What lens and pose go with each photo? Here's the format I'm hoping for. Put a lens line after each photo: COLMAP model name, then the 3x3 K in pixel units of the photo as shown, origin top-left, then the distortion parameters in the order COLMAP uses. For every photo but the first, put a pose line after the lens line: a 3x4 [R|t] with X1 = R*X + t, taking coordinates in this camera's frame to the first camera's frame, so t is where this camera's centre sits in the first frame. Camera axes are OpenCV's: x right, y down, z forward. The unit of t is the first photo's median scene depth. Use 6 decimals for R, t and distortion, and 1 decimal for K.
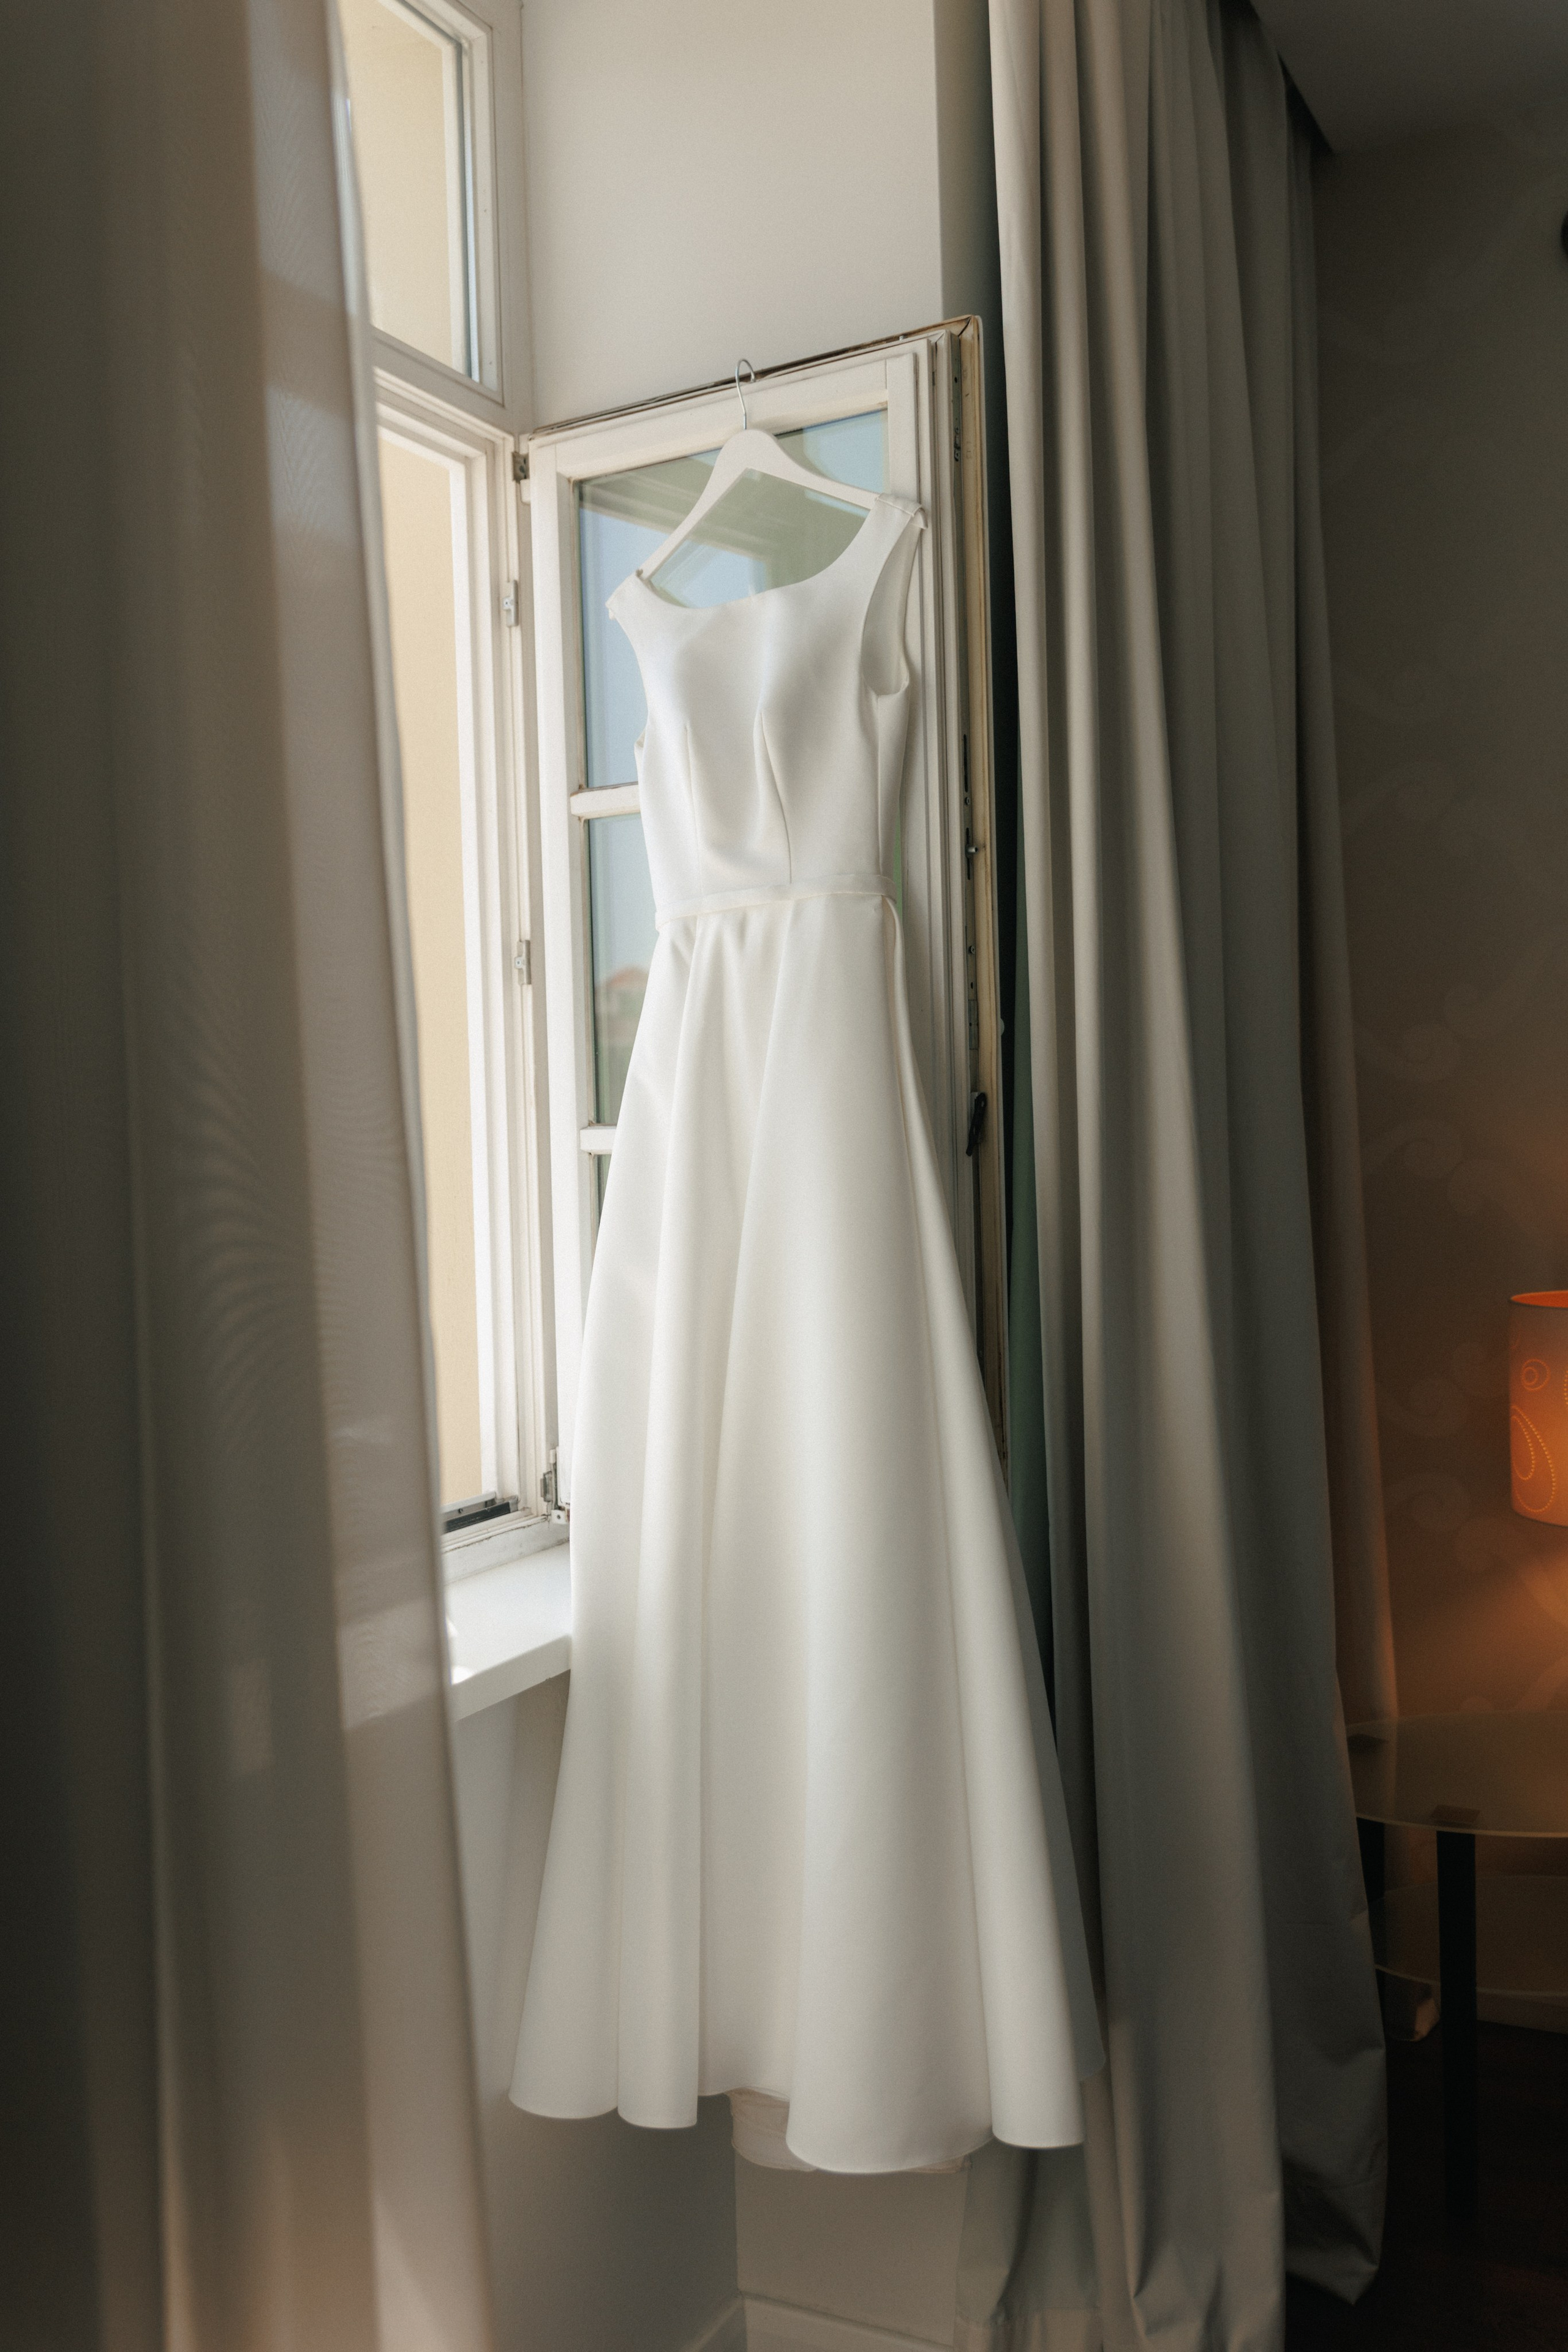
lens RADIAL K [[2047.3, 0, 791.3], [0, 2047.3, 1176.7], [0, 0, 1]] dist [0.000391, -0.010021]
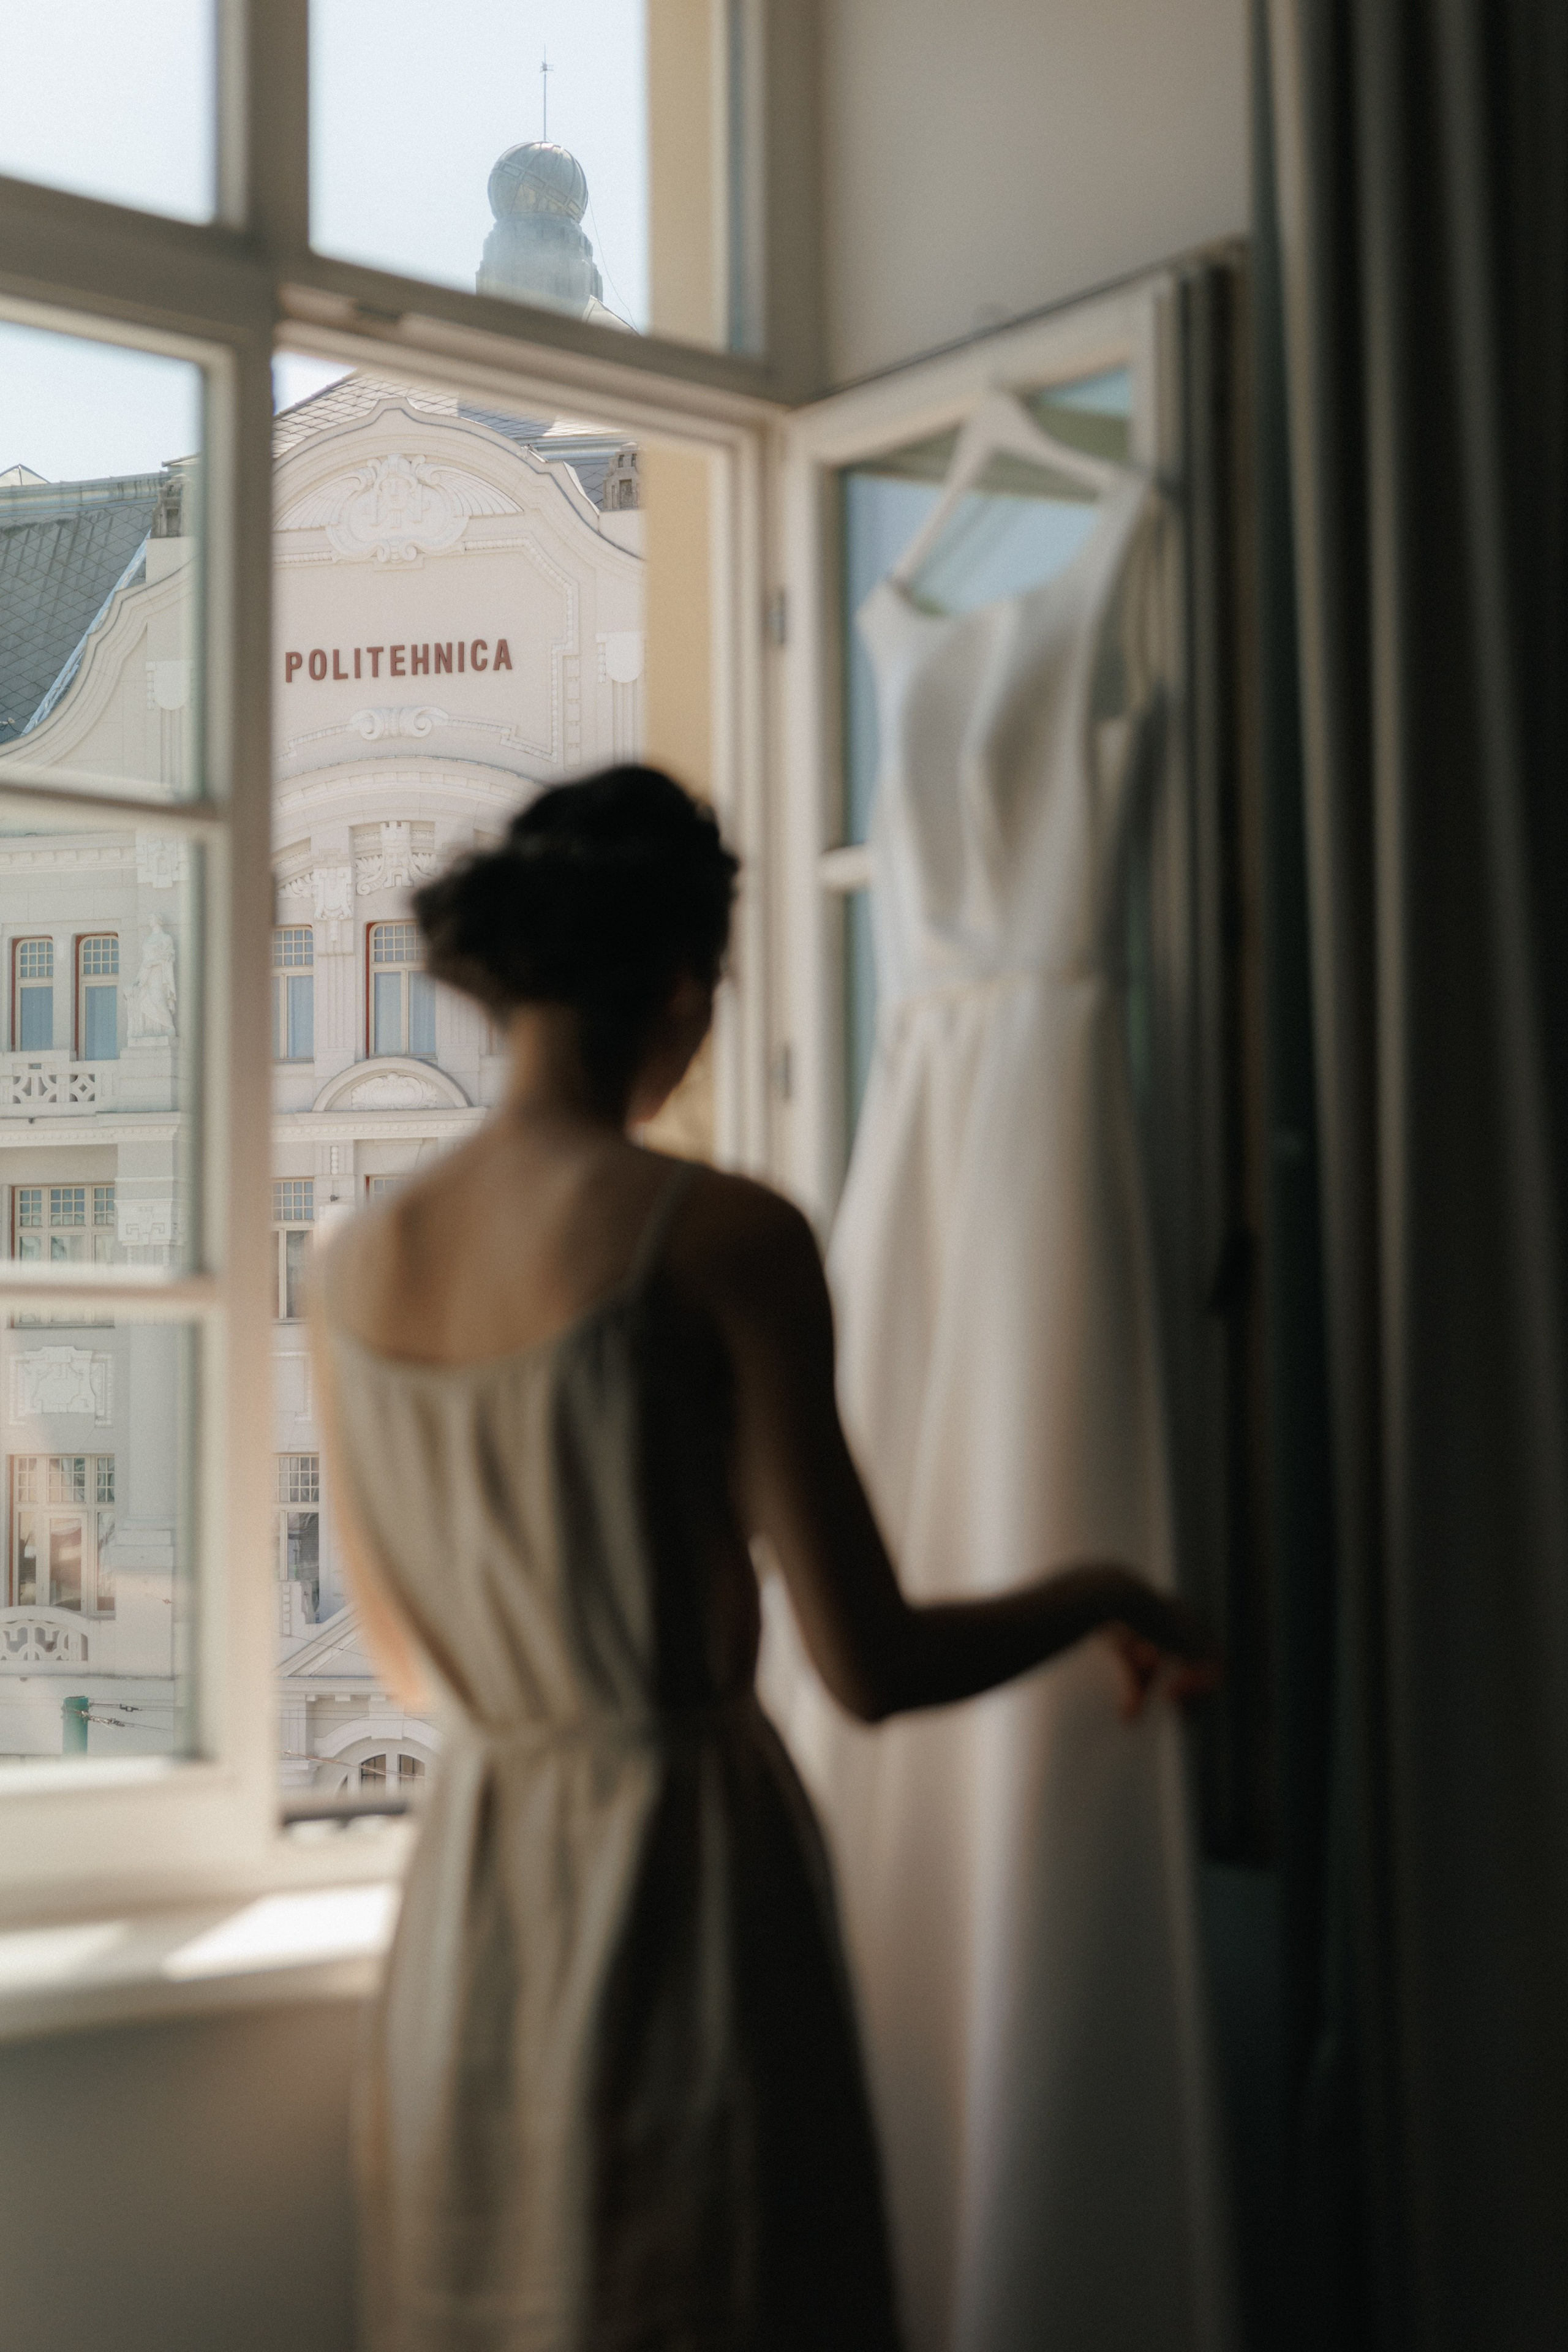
lens RADIAL K [[3693.1, 0, 777.8], [0, 3693.1, 1189.3], [0, 0, 1]] dist [-0.063478, 0.000000]
pose [[0.930930, 0.000818, -0.365198, 0.431032], [-0.033147, 0.996059, -0.082264, 0.060658], [0.363692, 0.088687, 0.927288, -0.327383]]
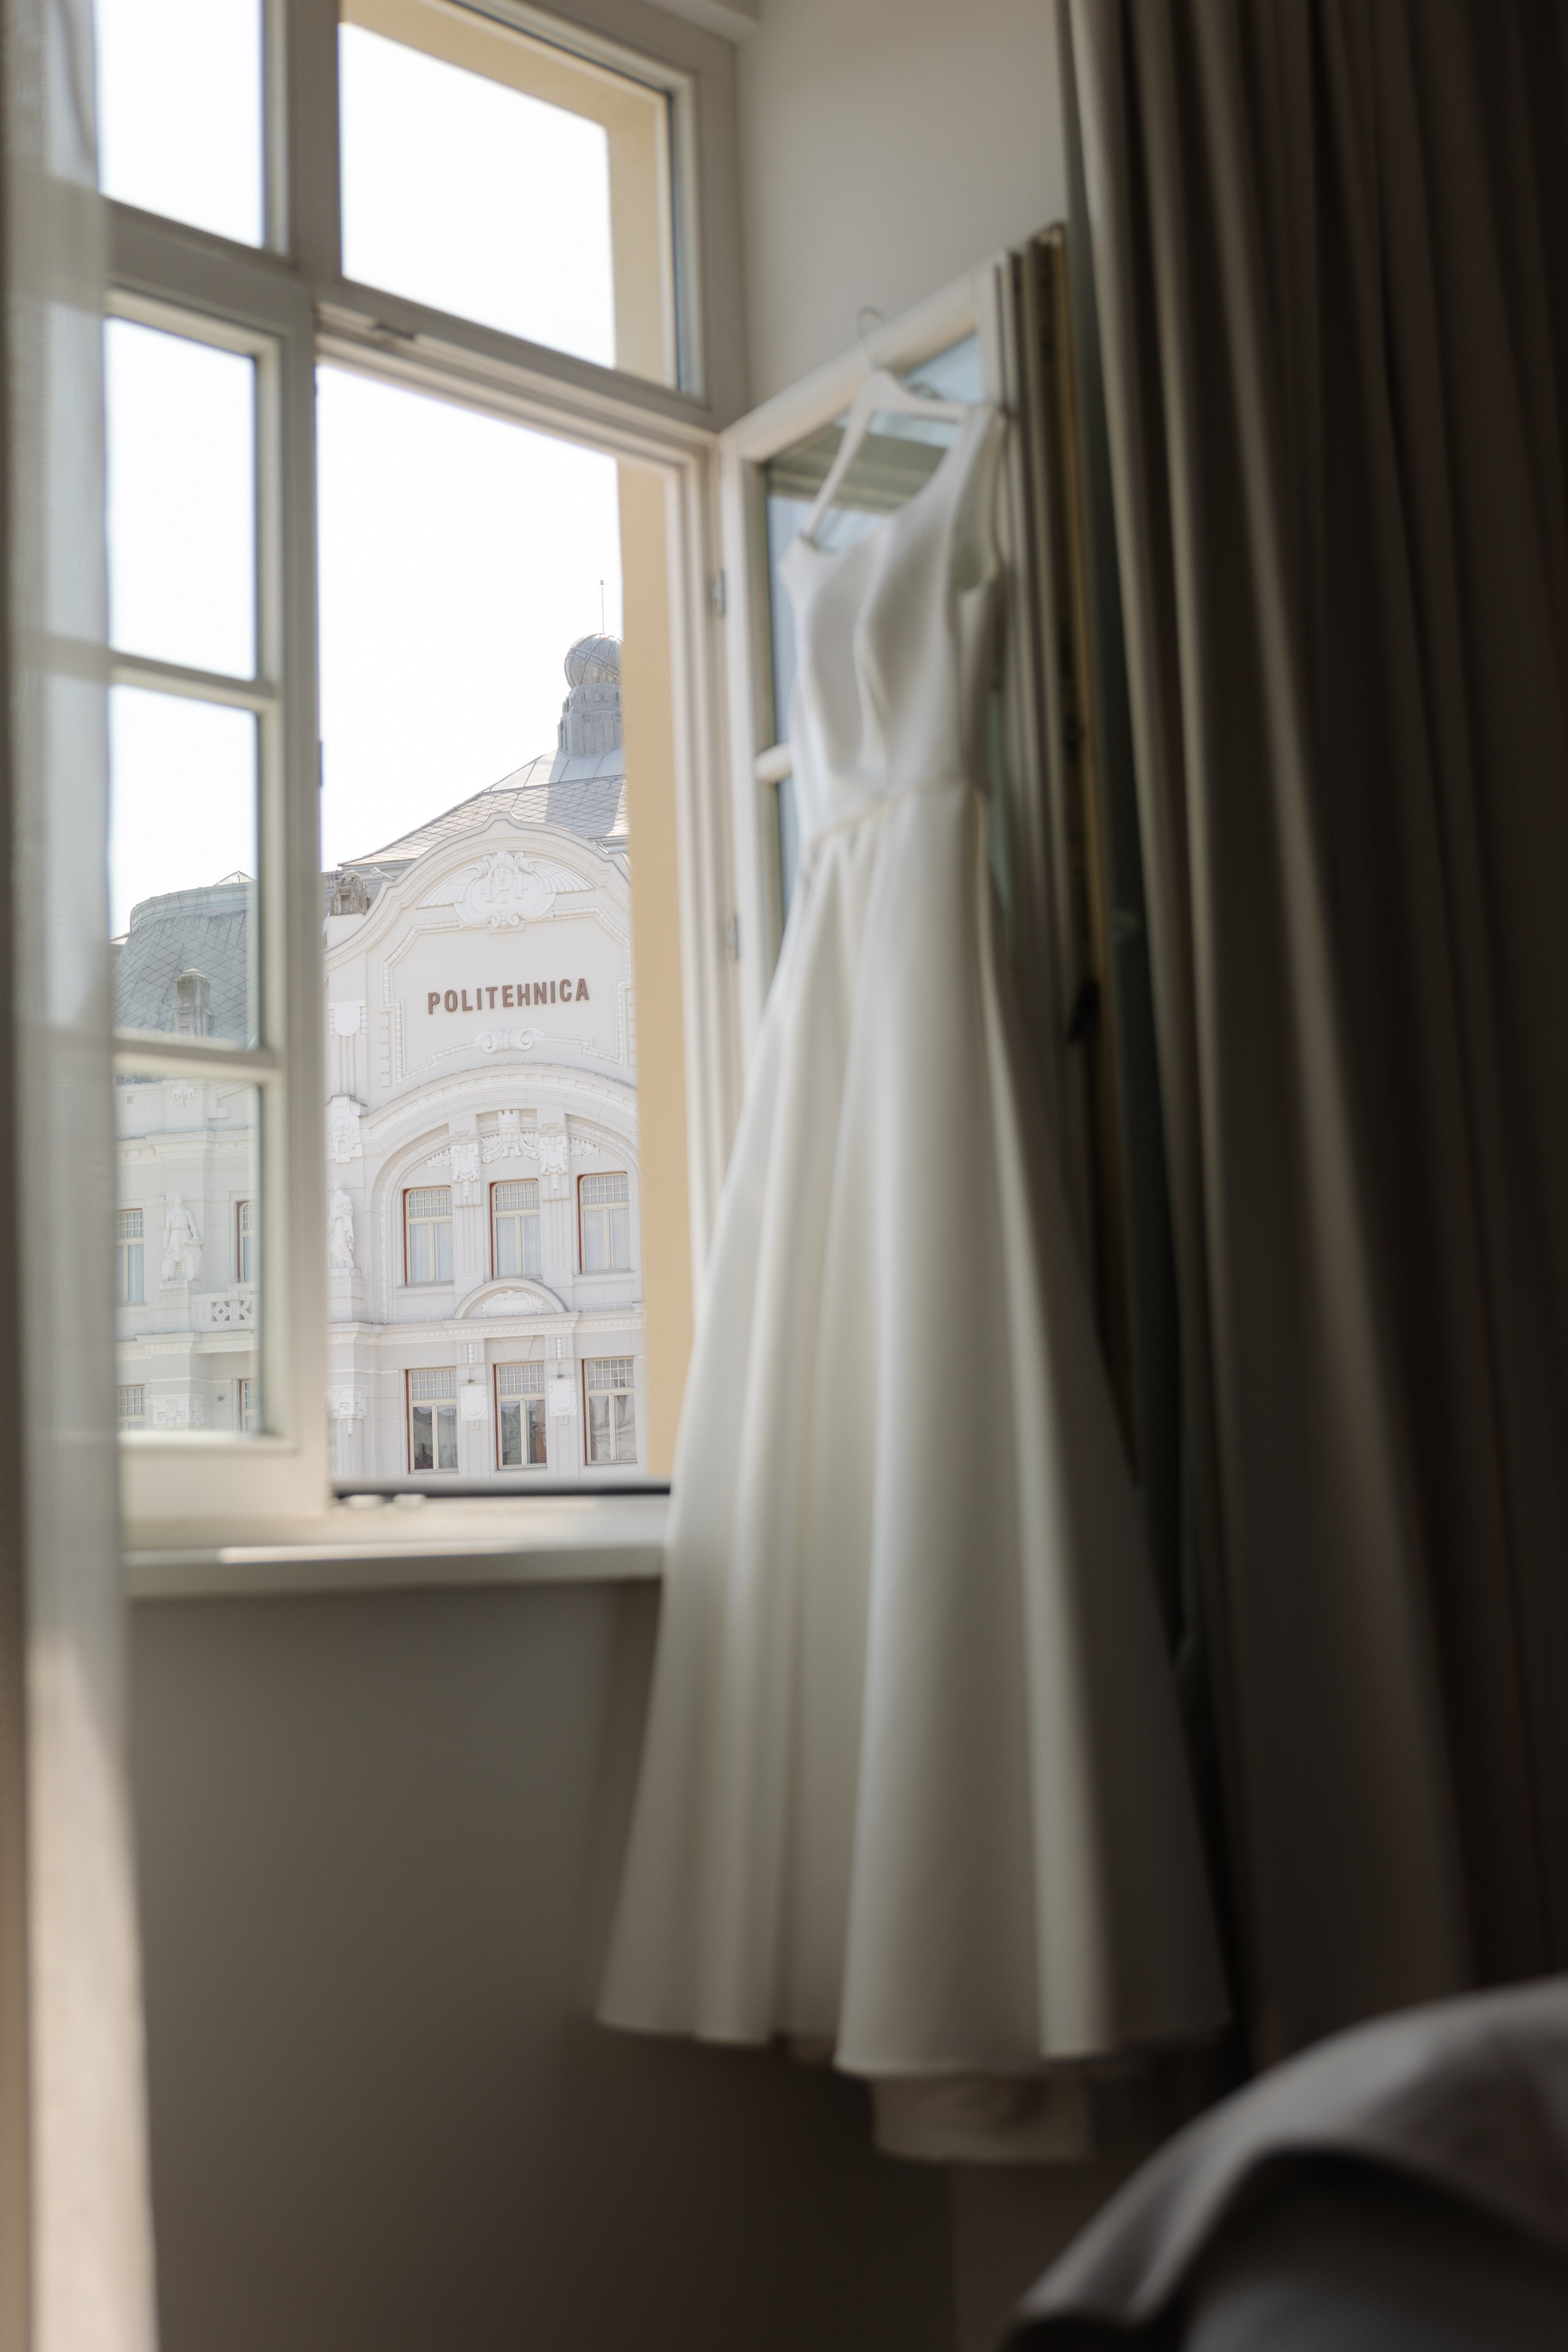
lens RADIAL K [[2626.8, 0, 762.9], [0, 2626.8, 1169.2], [0, 0, 1]] dist [0.011621, 0.000000]
pose [[0.926049, -0.059108, -0.372745, 0.402645], [-0.004393, 0.985904, -0.167254, 0.250627], [0.377377, 0.156523, 0.912736, -0.156386]]
